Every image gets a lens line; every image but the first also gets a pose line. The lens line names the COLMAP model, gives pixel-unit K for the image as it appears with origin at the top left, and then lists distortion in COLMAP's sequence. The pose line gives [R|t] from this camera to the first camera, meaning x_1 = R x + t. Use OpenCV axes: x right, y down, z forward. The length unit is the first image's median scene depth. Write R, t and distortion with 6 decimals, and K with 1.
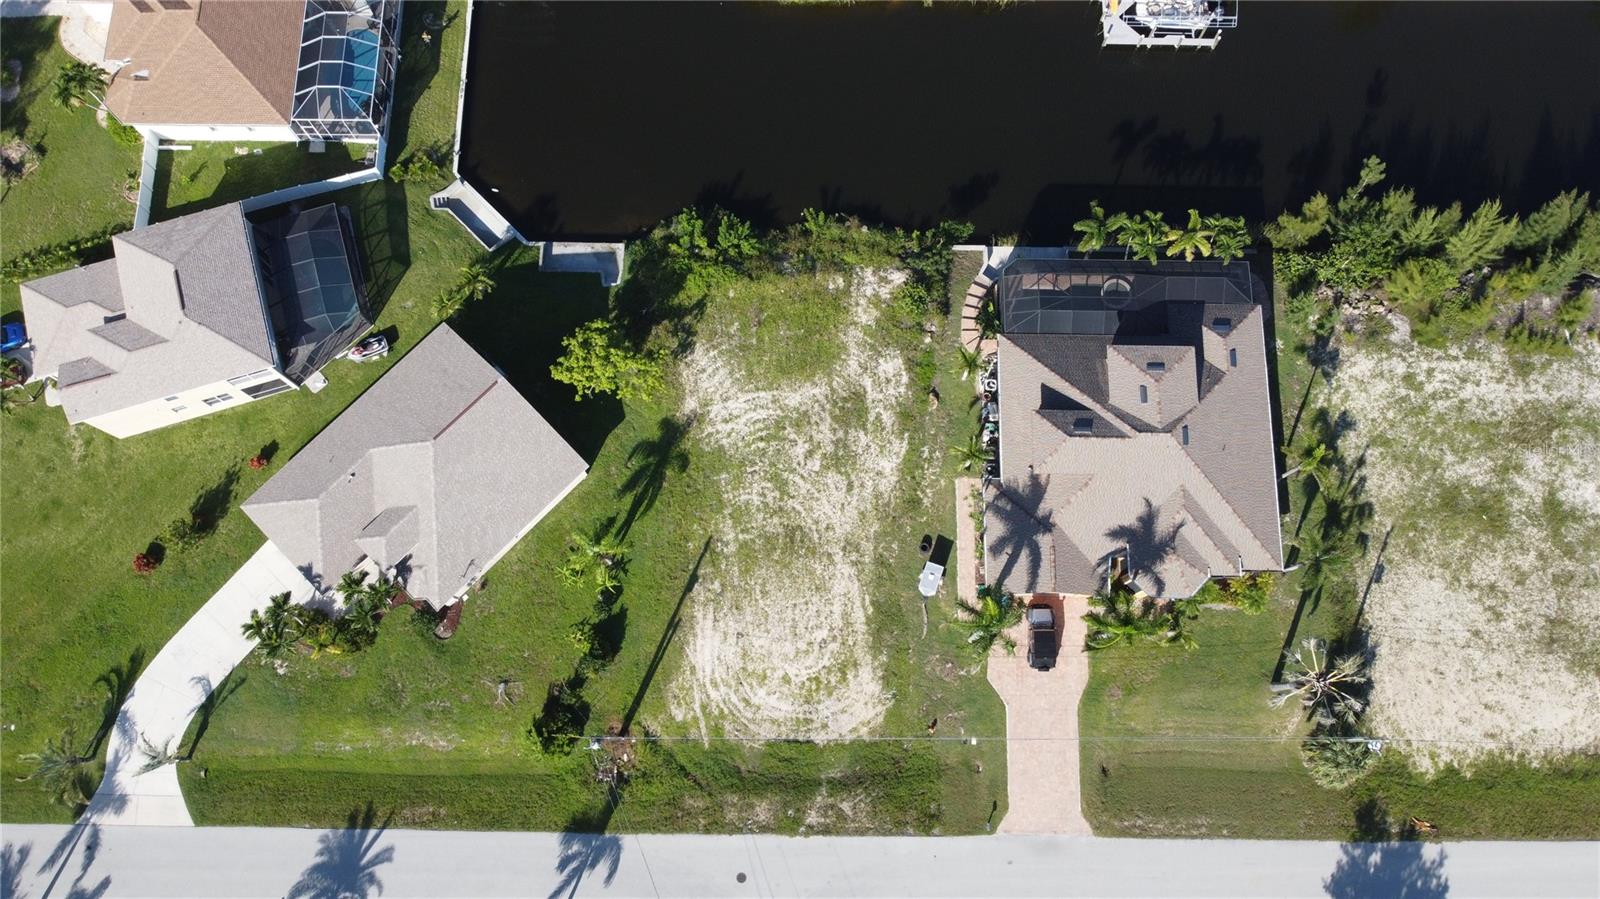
lens RADIAL K [[1207.0, 0, 800.0], [0, 1207.0, 449.5], [0, 0, 1]] dist [-0.004878, -0.011251]
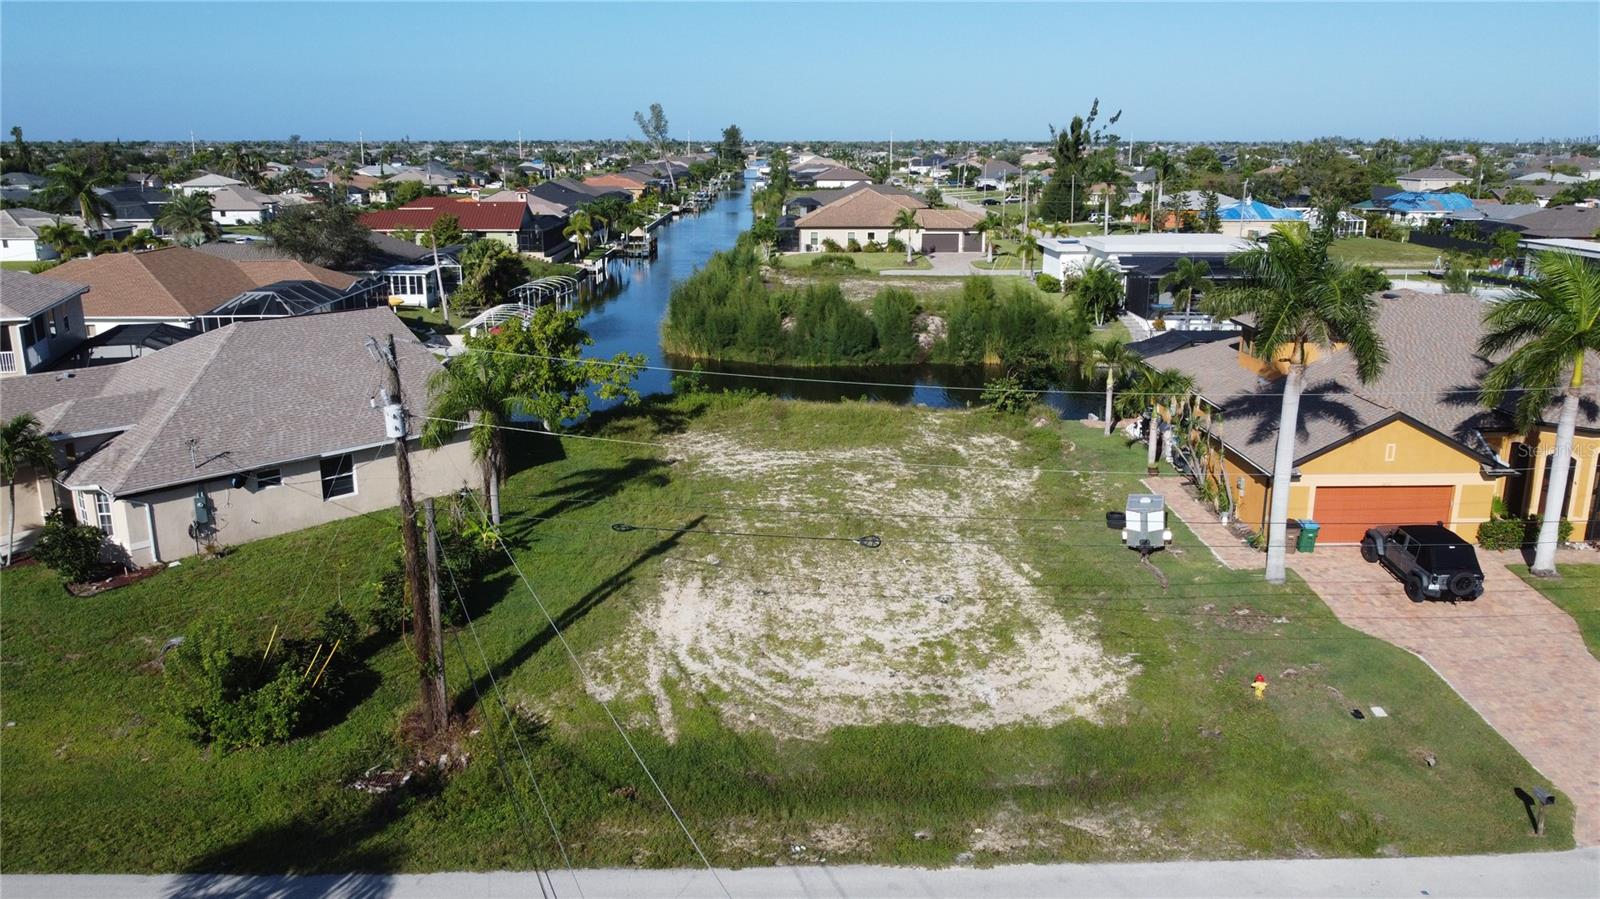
lens RADIAL K [[1207.0, 0, 800.0], [0, 1207.0, 449.5], [0, 0, 1]] dist [-0.004878, -0.011251]
pose [[0.999466, -0.011505, 0.030593, -0.048058], [0.032353, 0.481348, -0.875932, 0.522581], [-0.004649, 0.876454, 0.481463, 0.738333]]
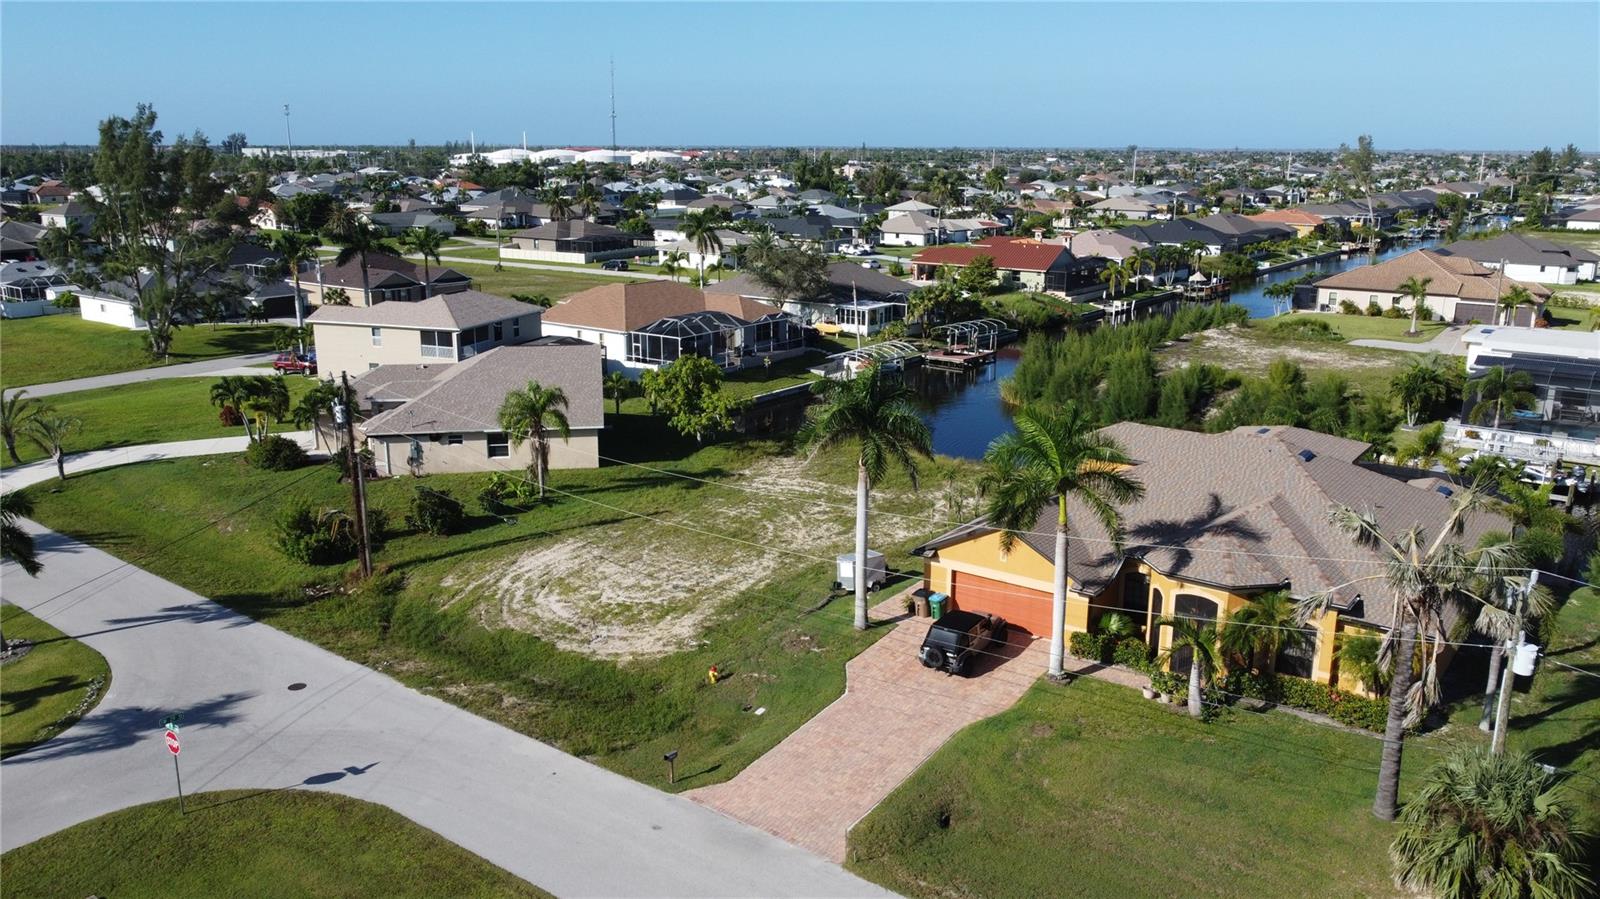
lens RADIAL K [[1207.0, 0, 800.0], [0, 1207.0, 449.5], [0, 0, 1]] dist [-0.004878, -0.011251]
pose [[0.806475, 0.143292, -0.573642, 0.446338], [-0.572732, 0.430342, -0.697699, 0.551619], [0.146888, 0.891220, 0.429128, 0.659989]]
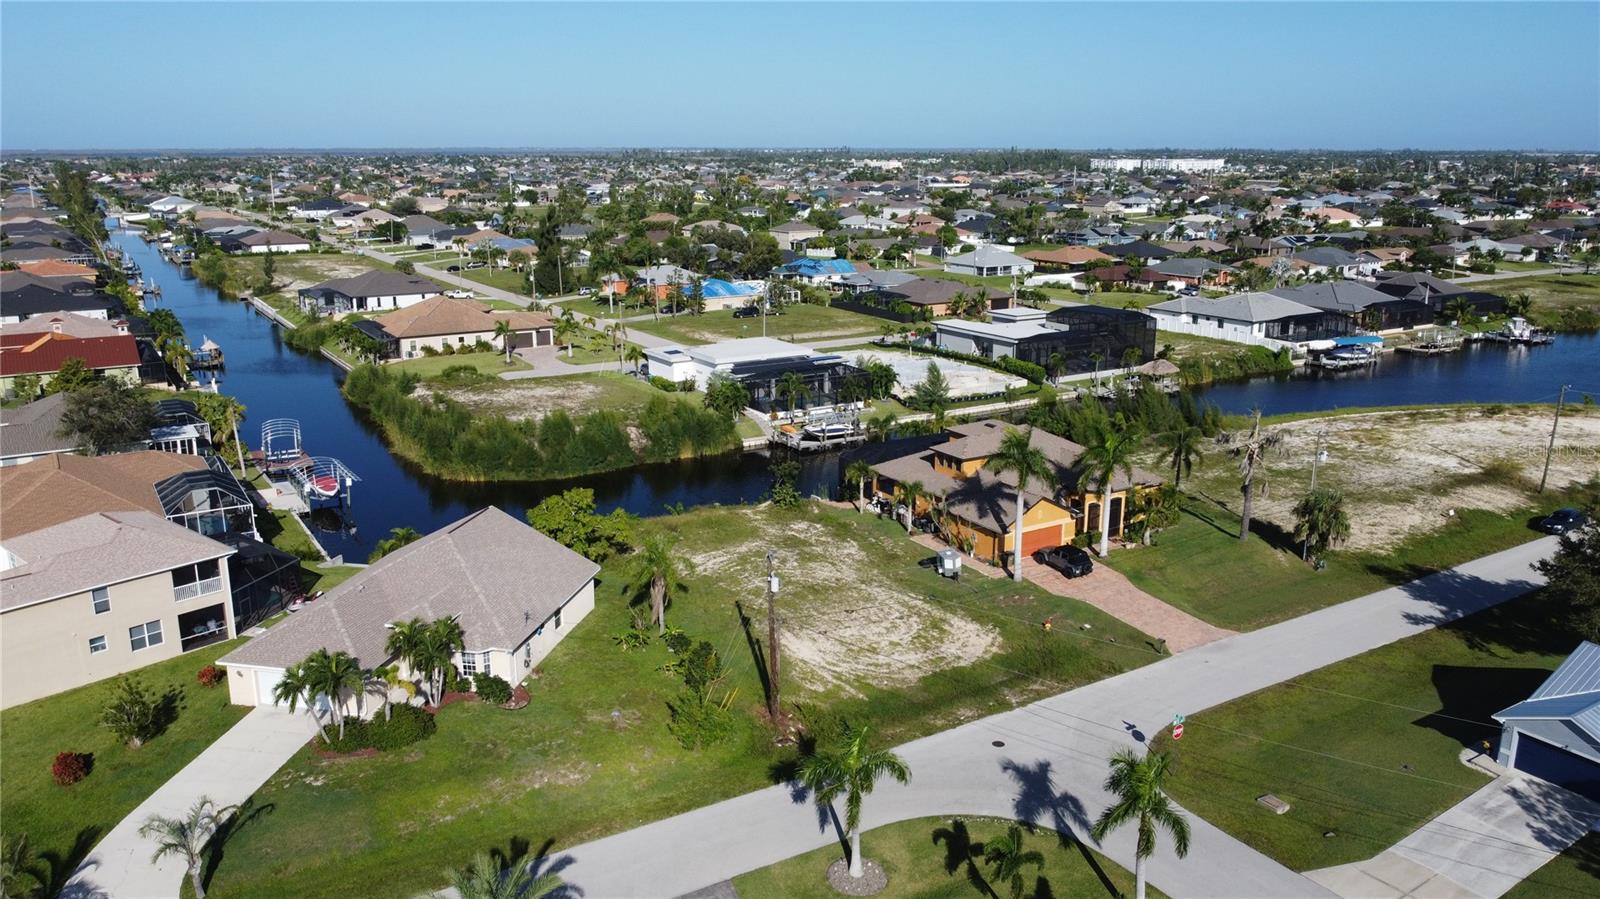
lens RADIAL K [[1207.0, 0, 800.0], [0, 1207.0, 449.5], [0, 0, 1]] dist [-0.004878, -0.011251]
pose [[0.839763, -0.135498, 0.525774, -0.533293], [0.526431, 0.440260, -0.727352, 0.753856], [-0.132923, 0.887587, 0.441045, 0.473347]]
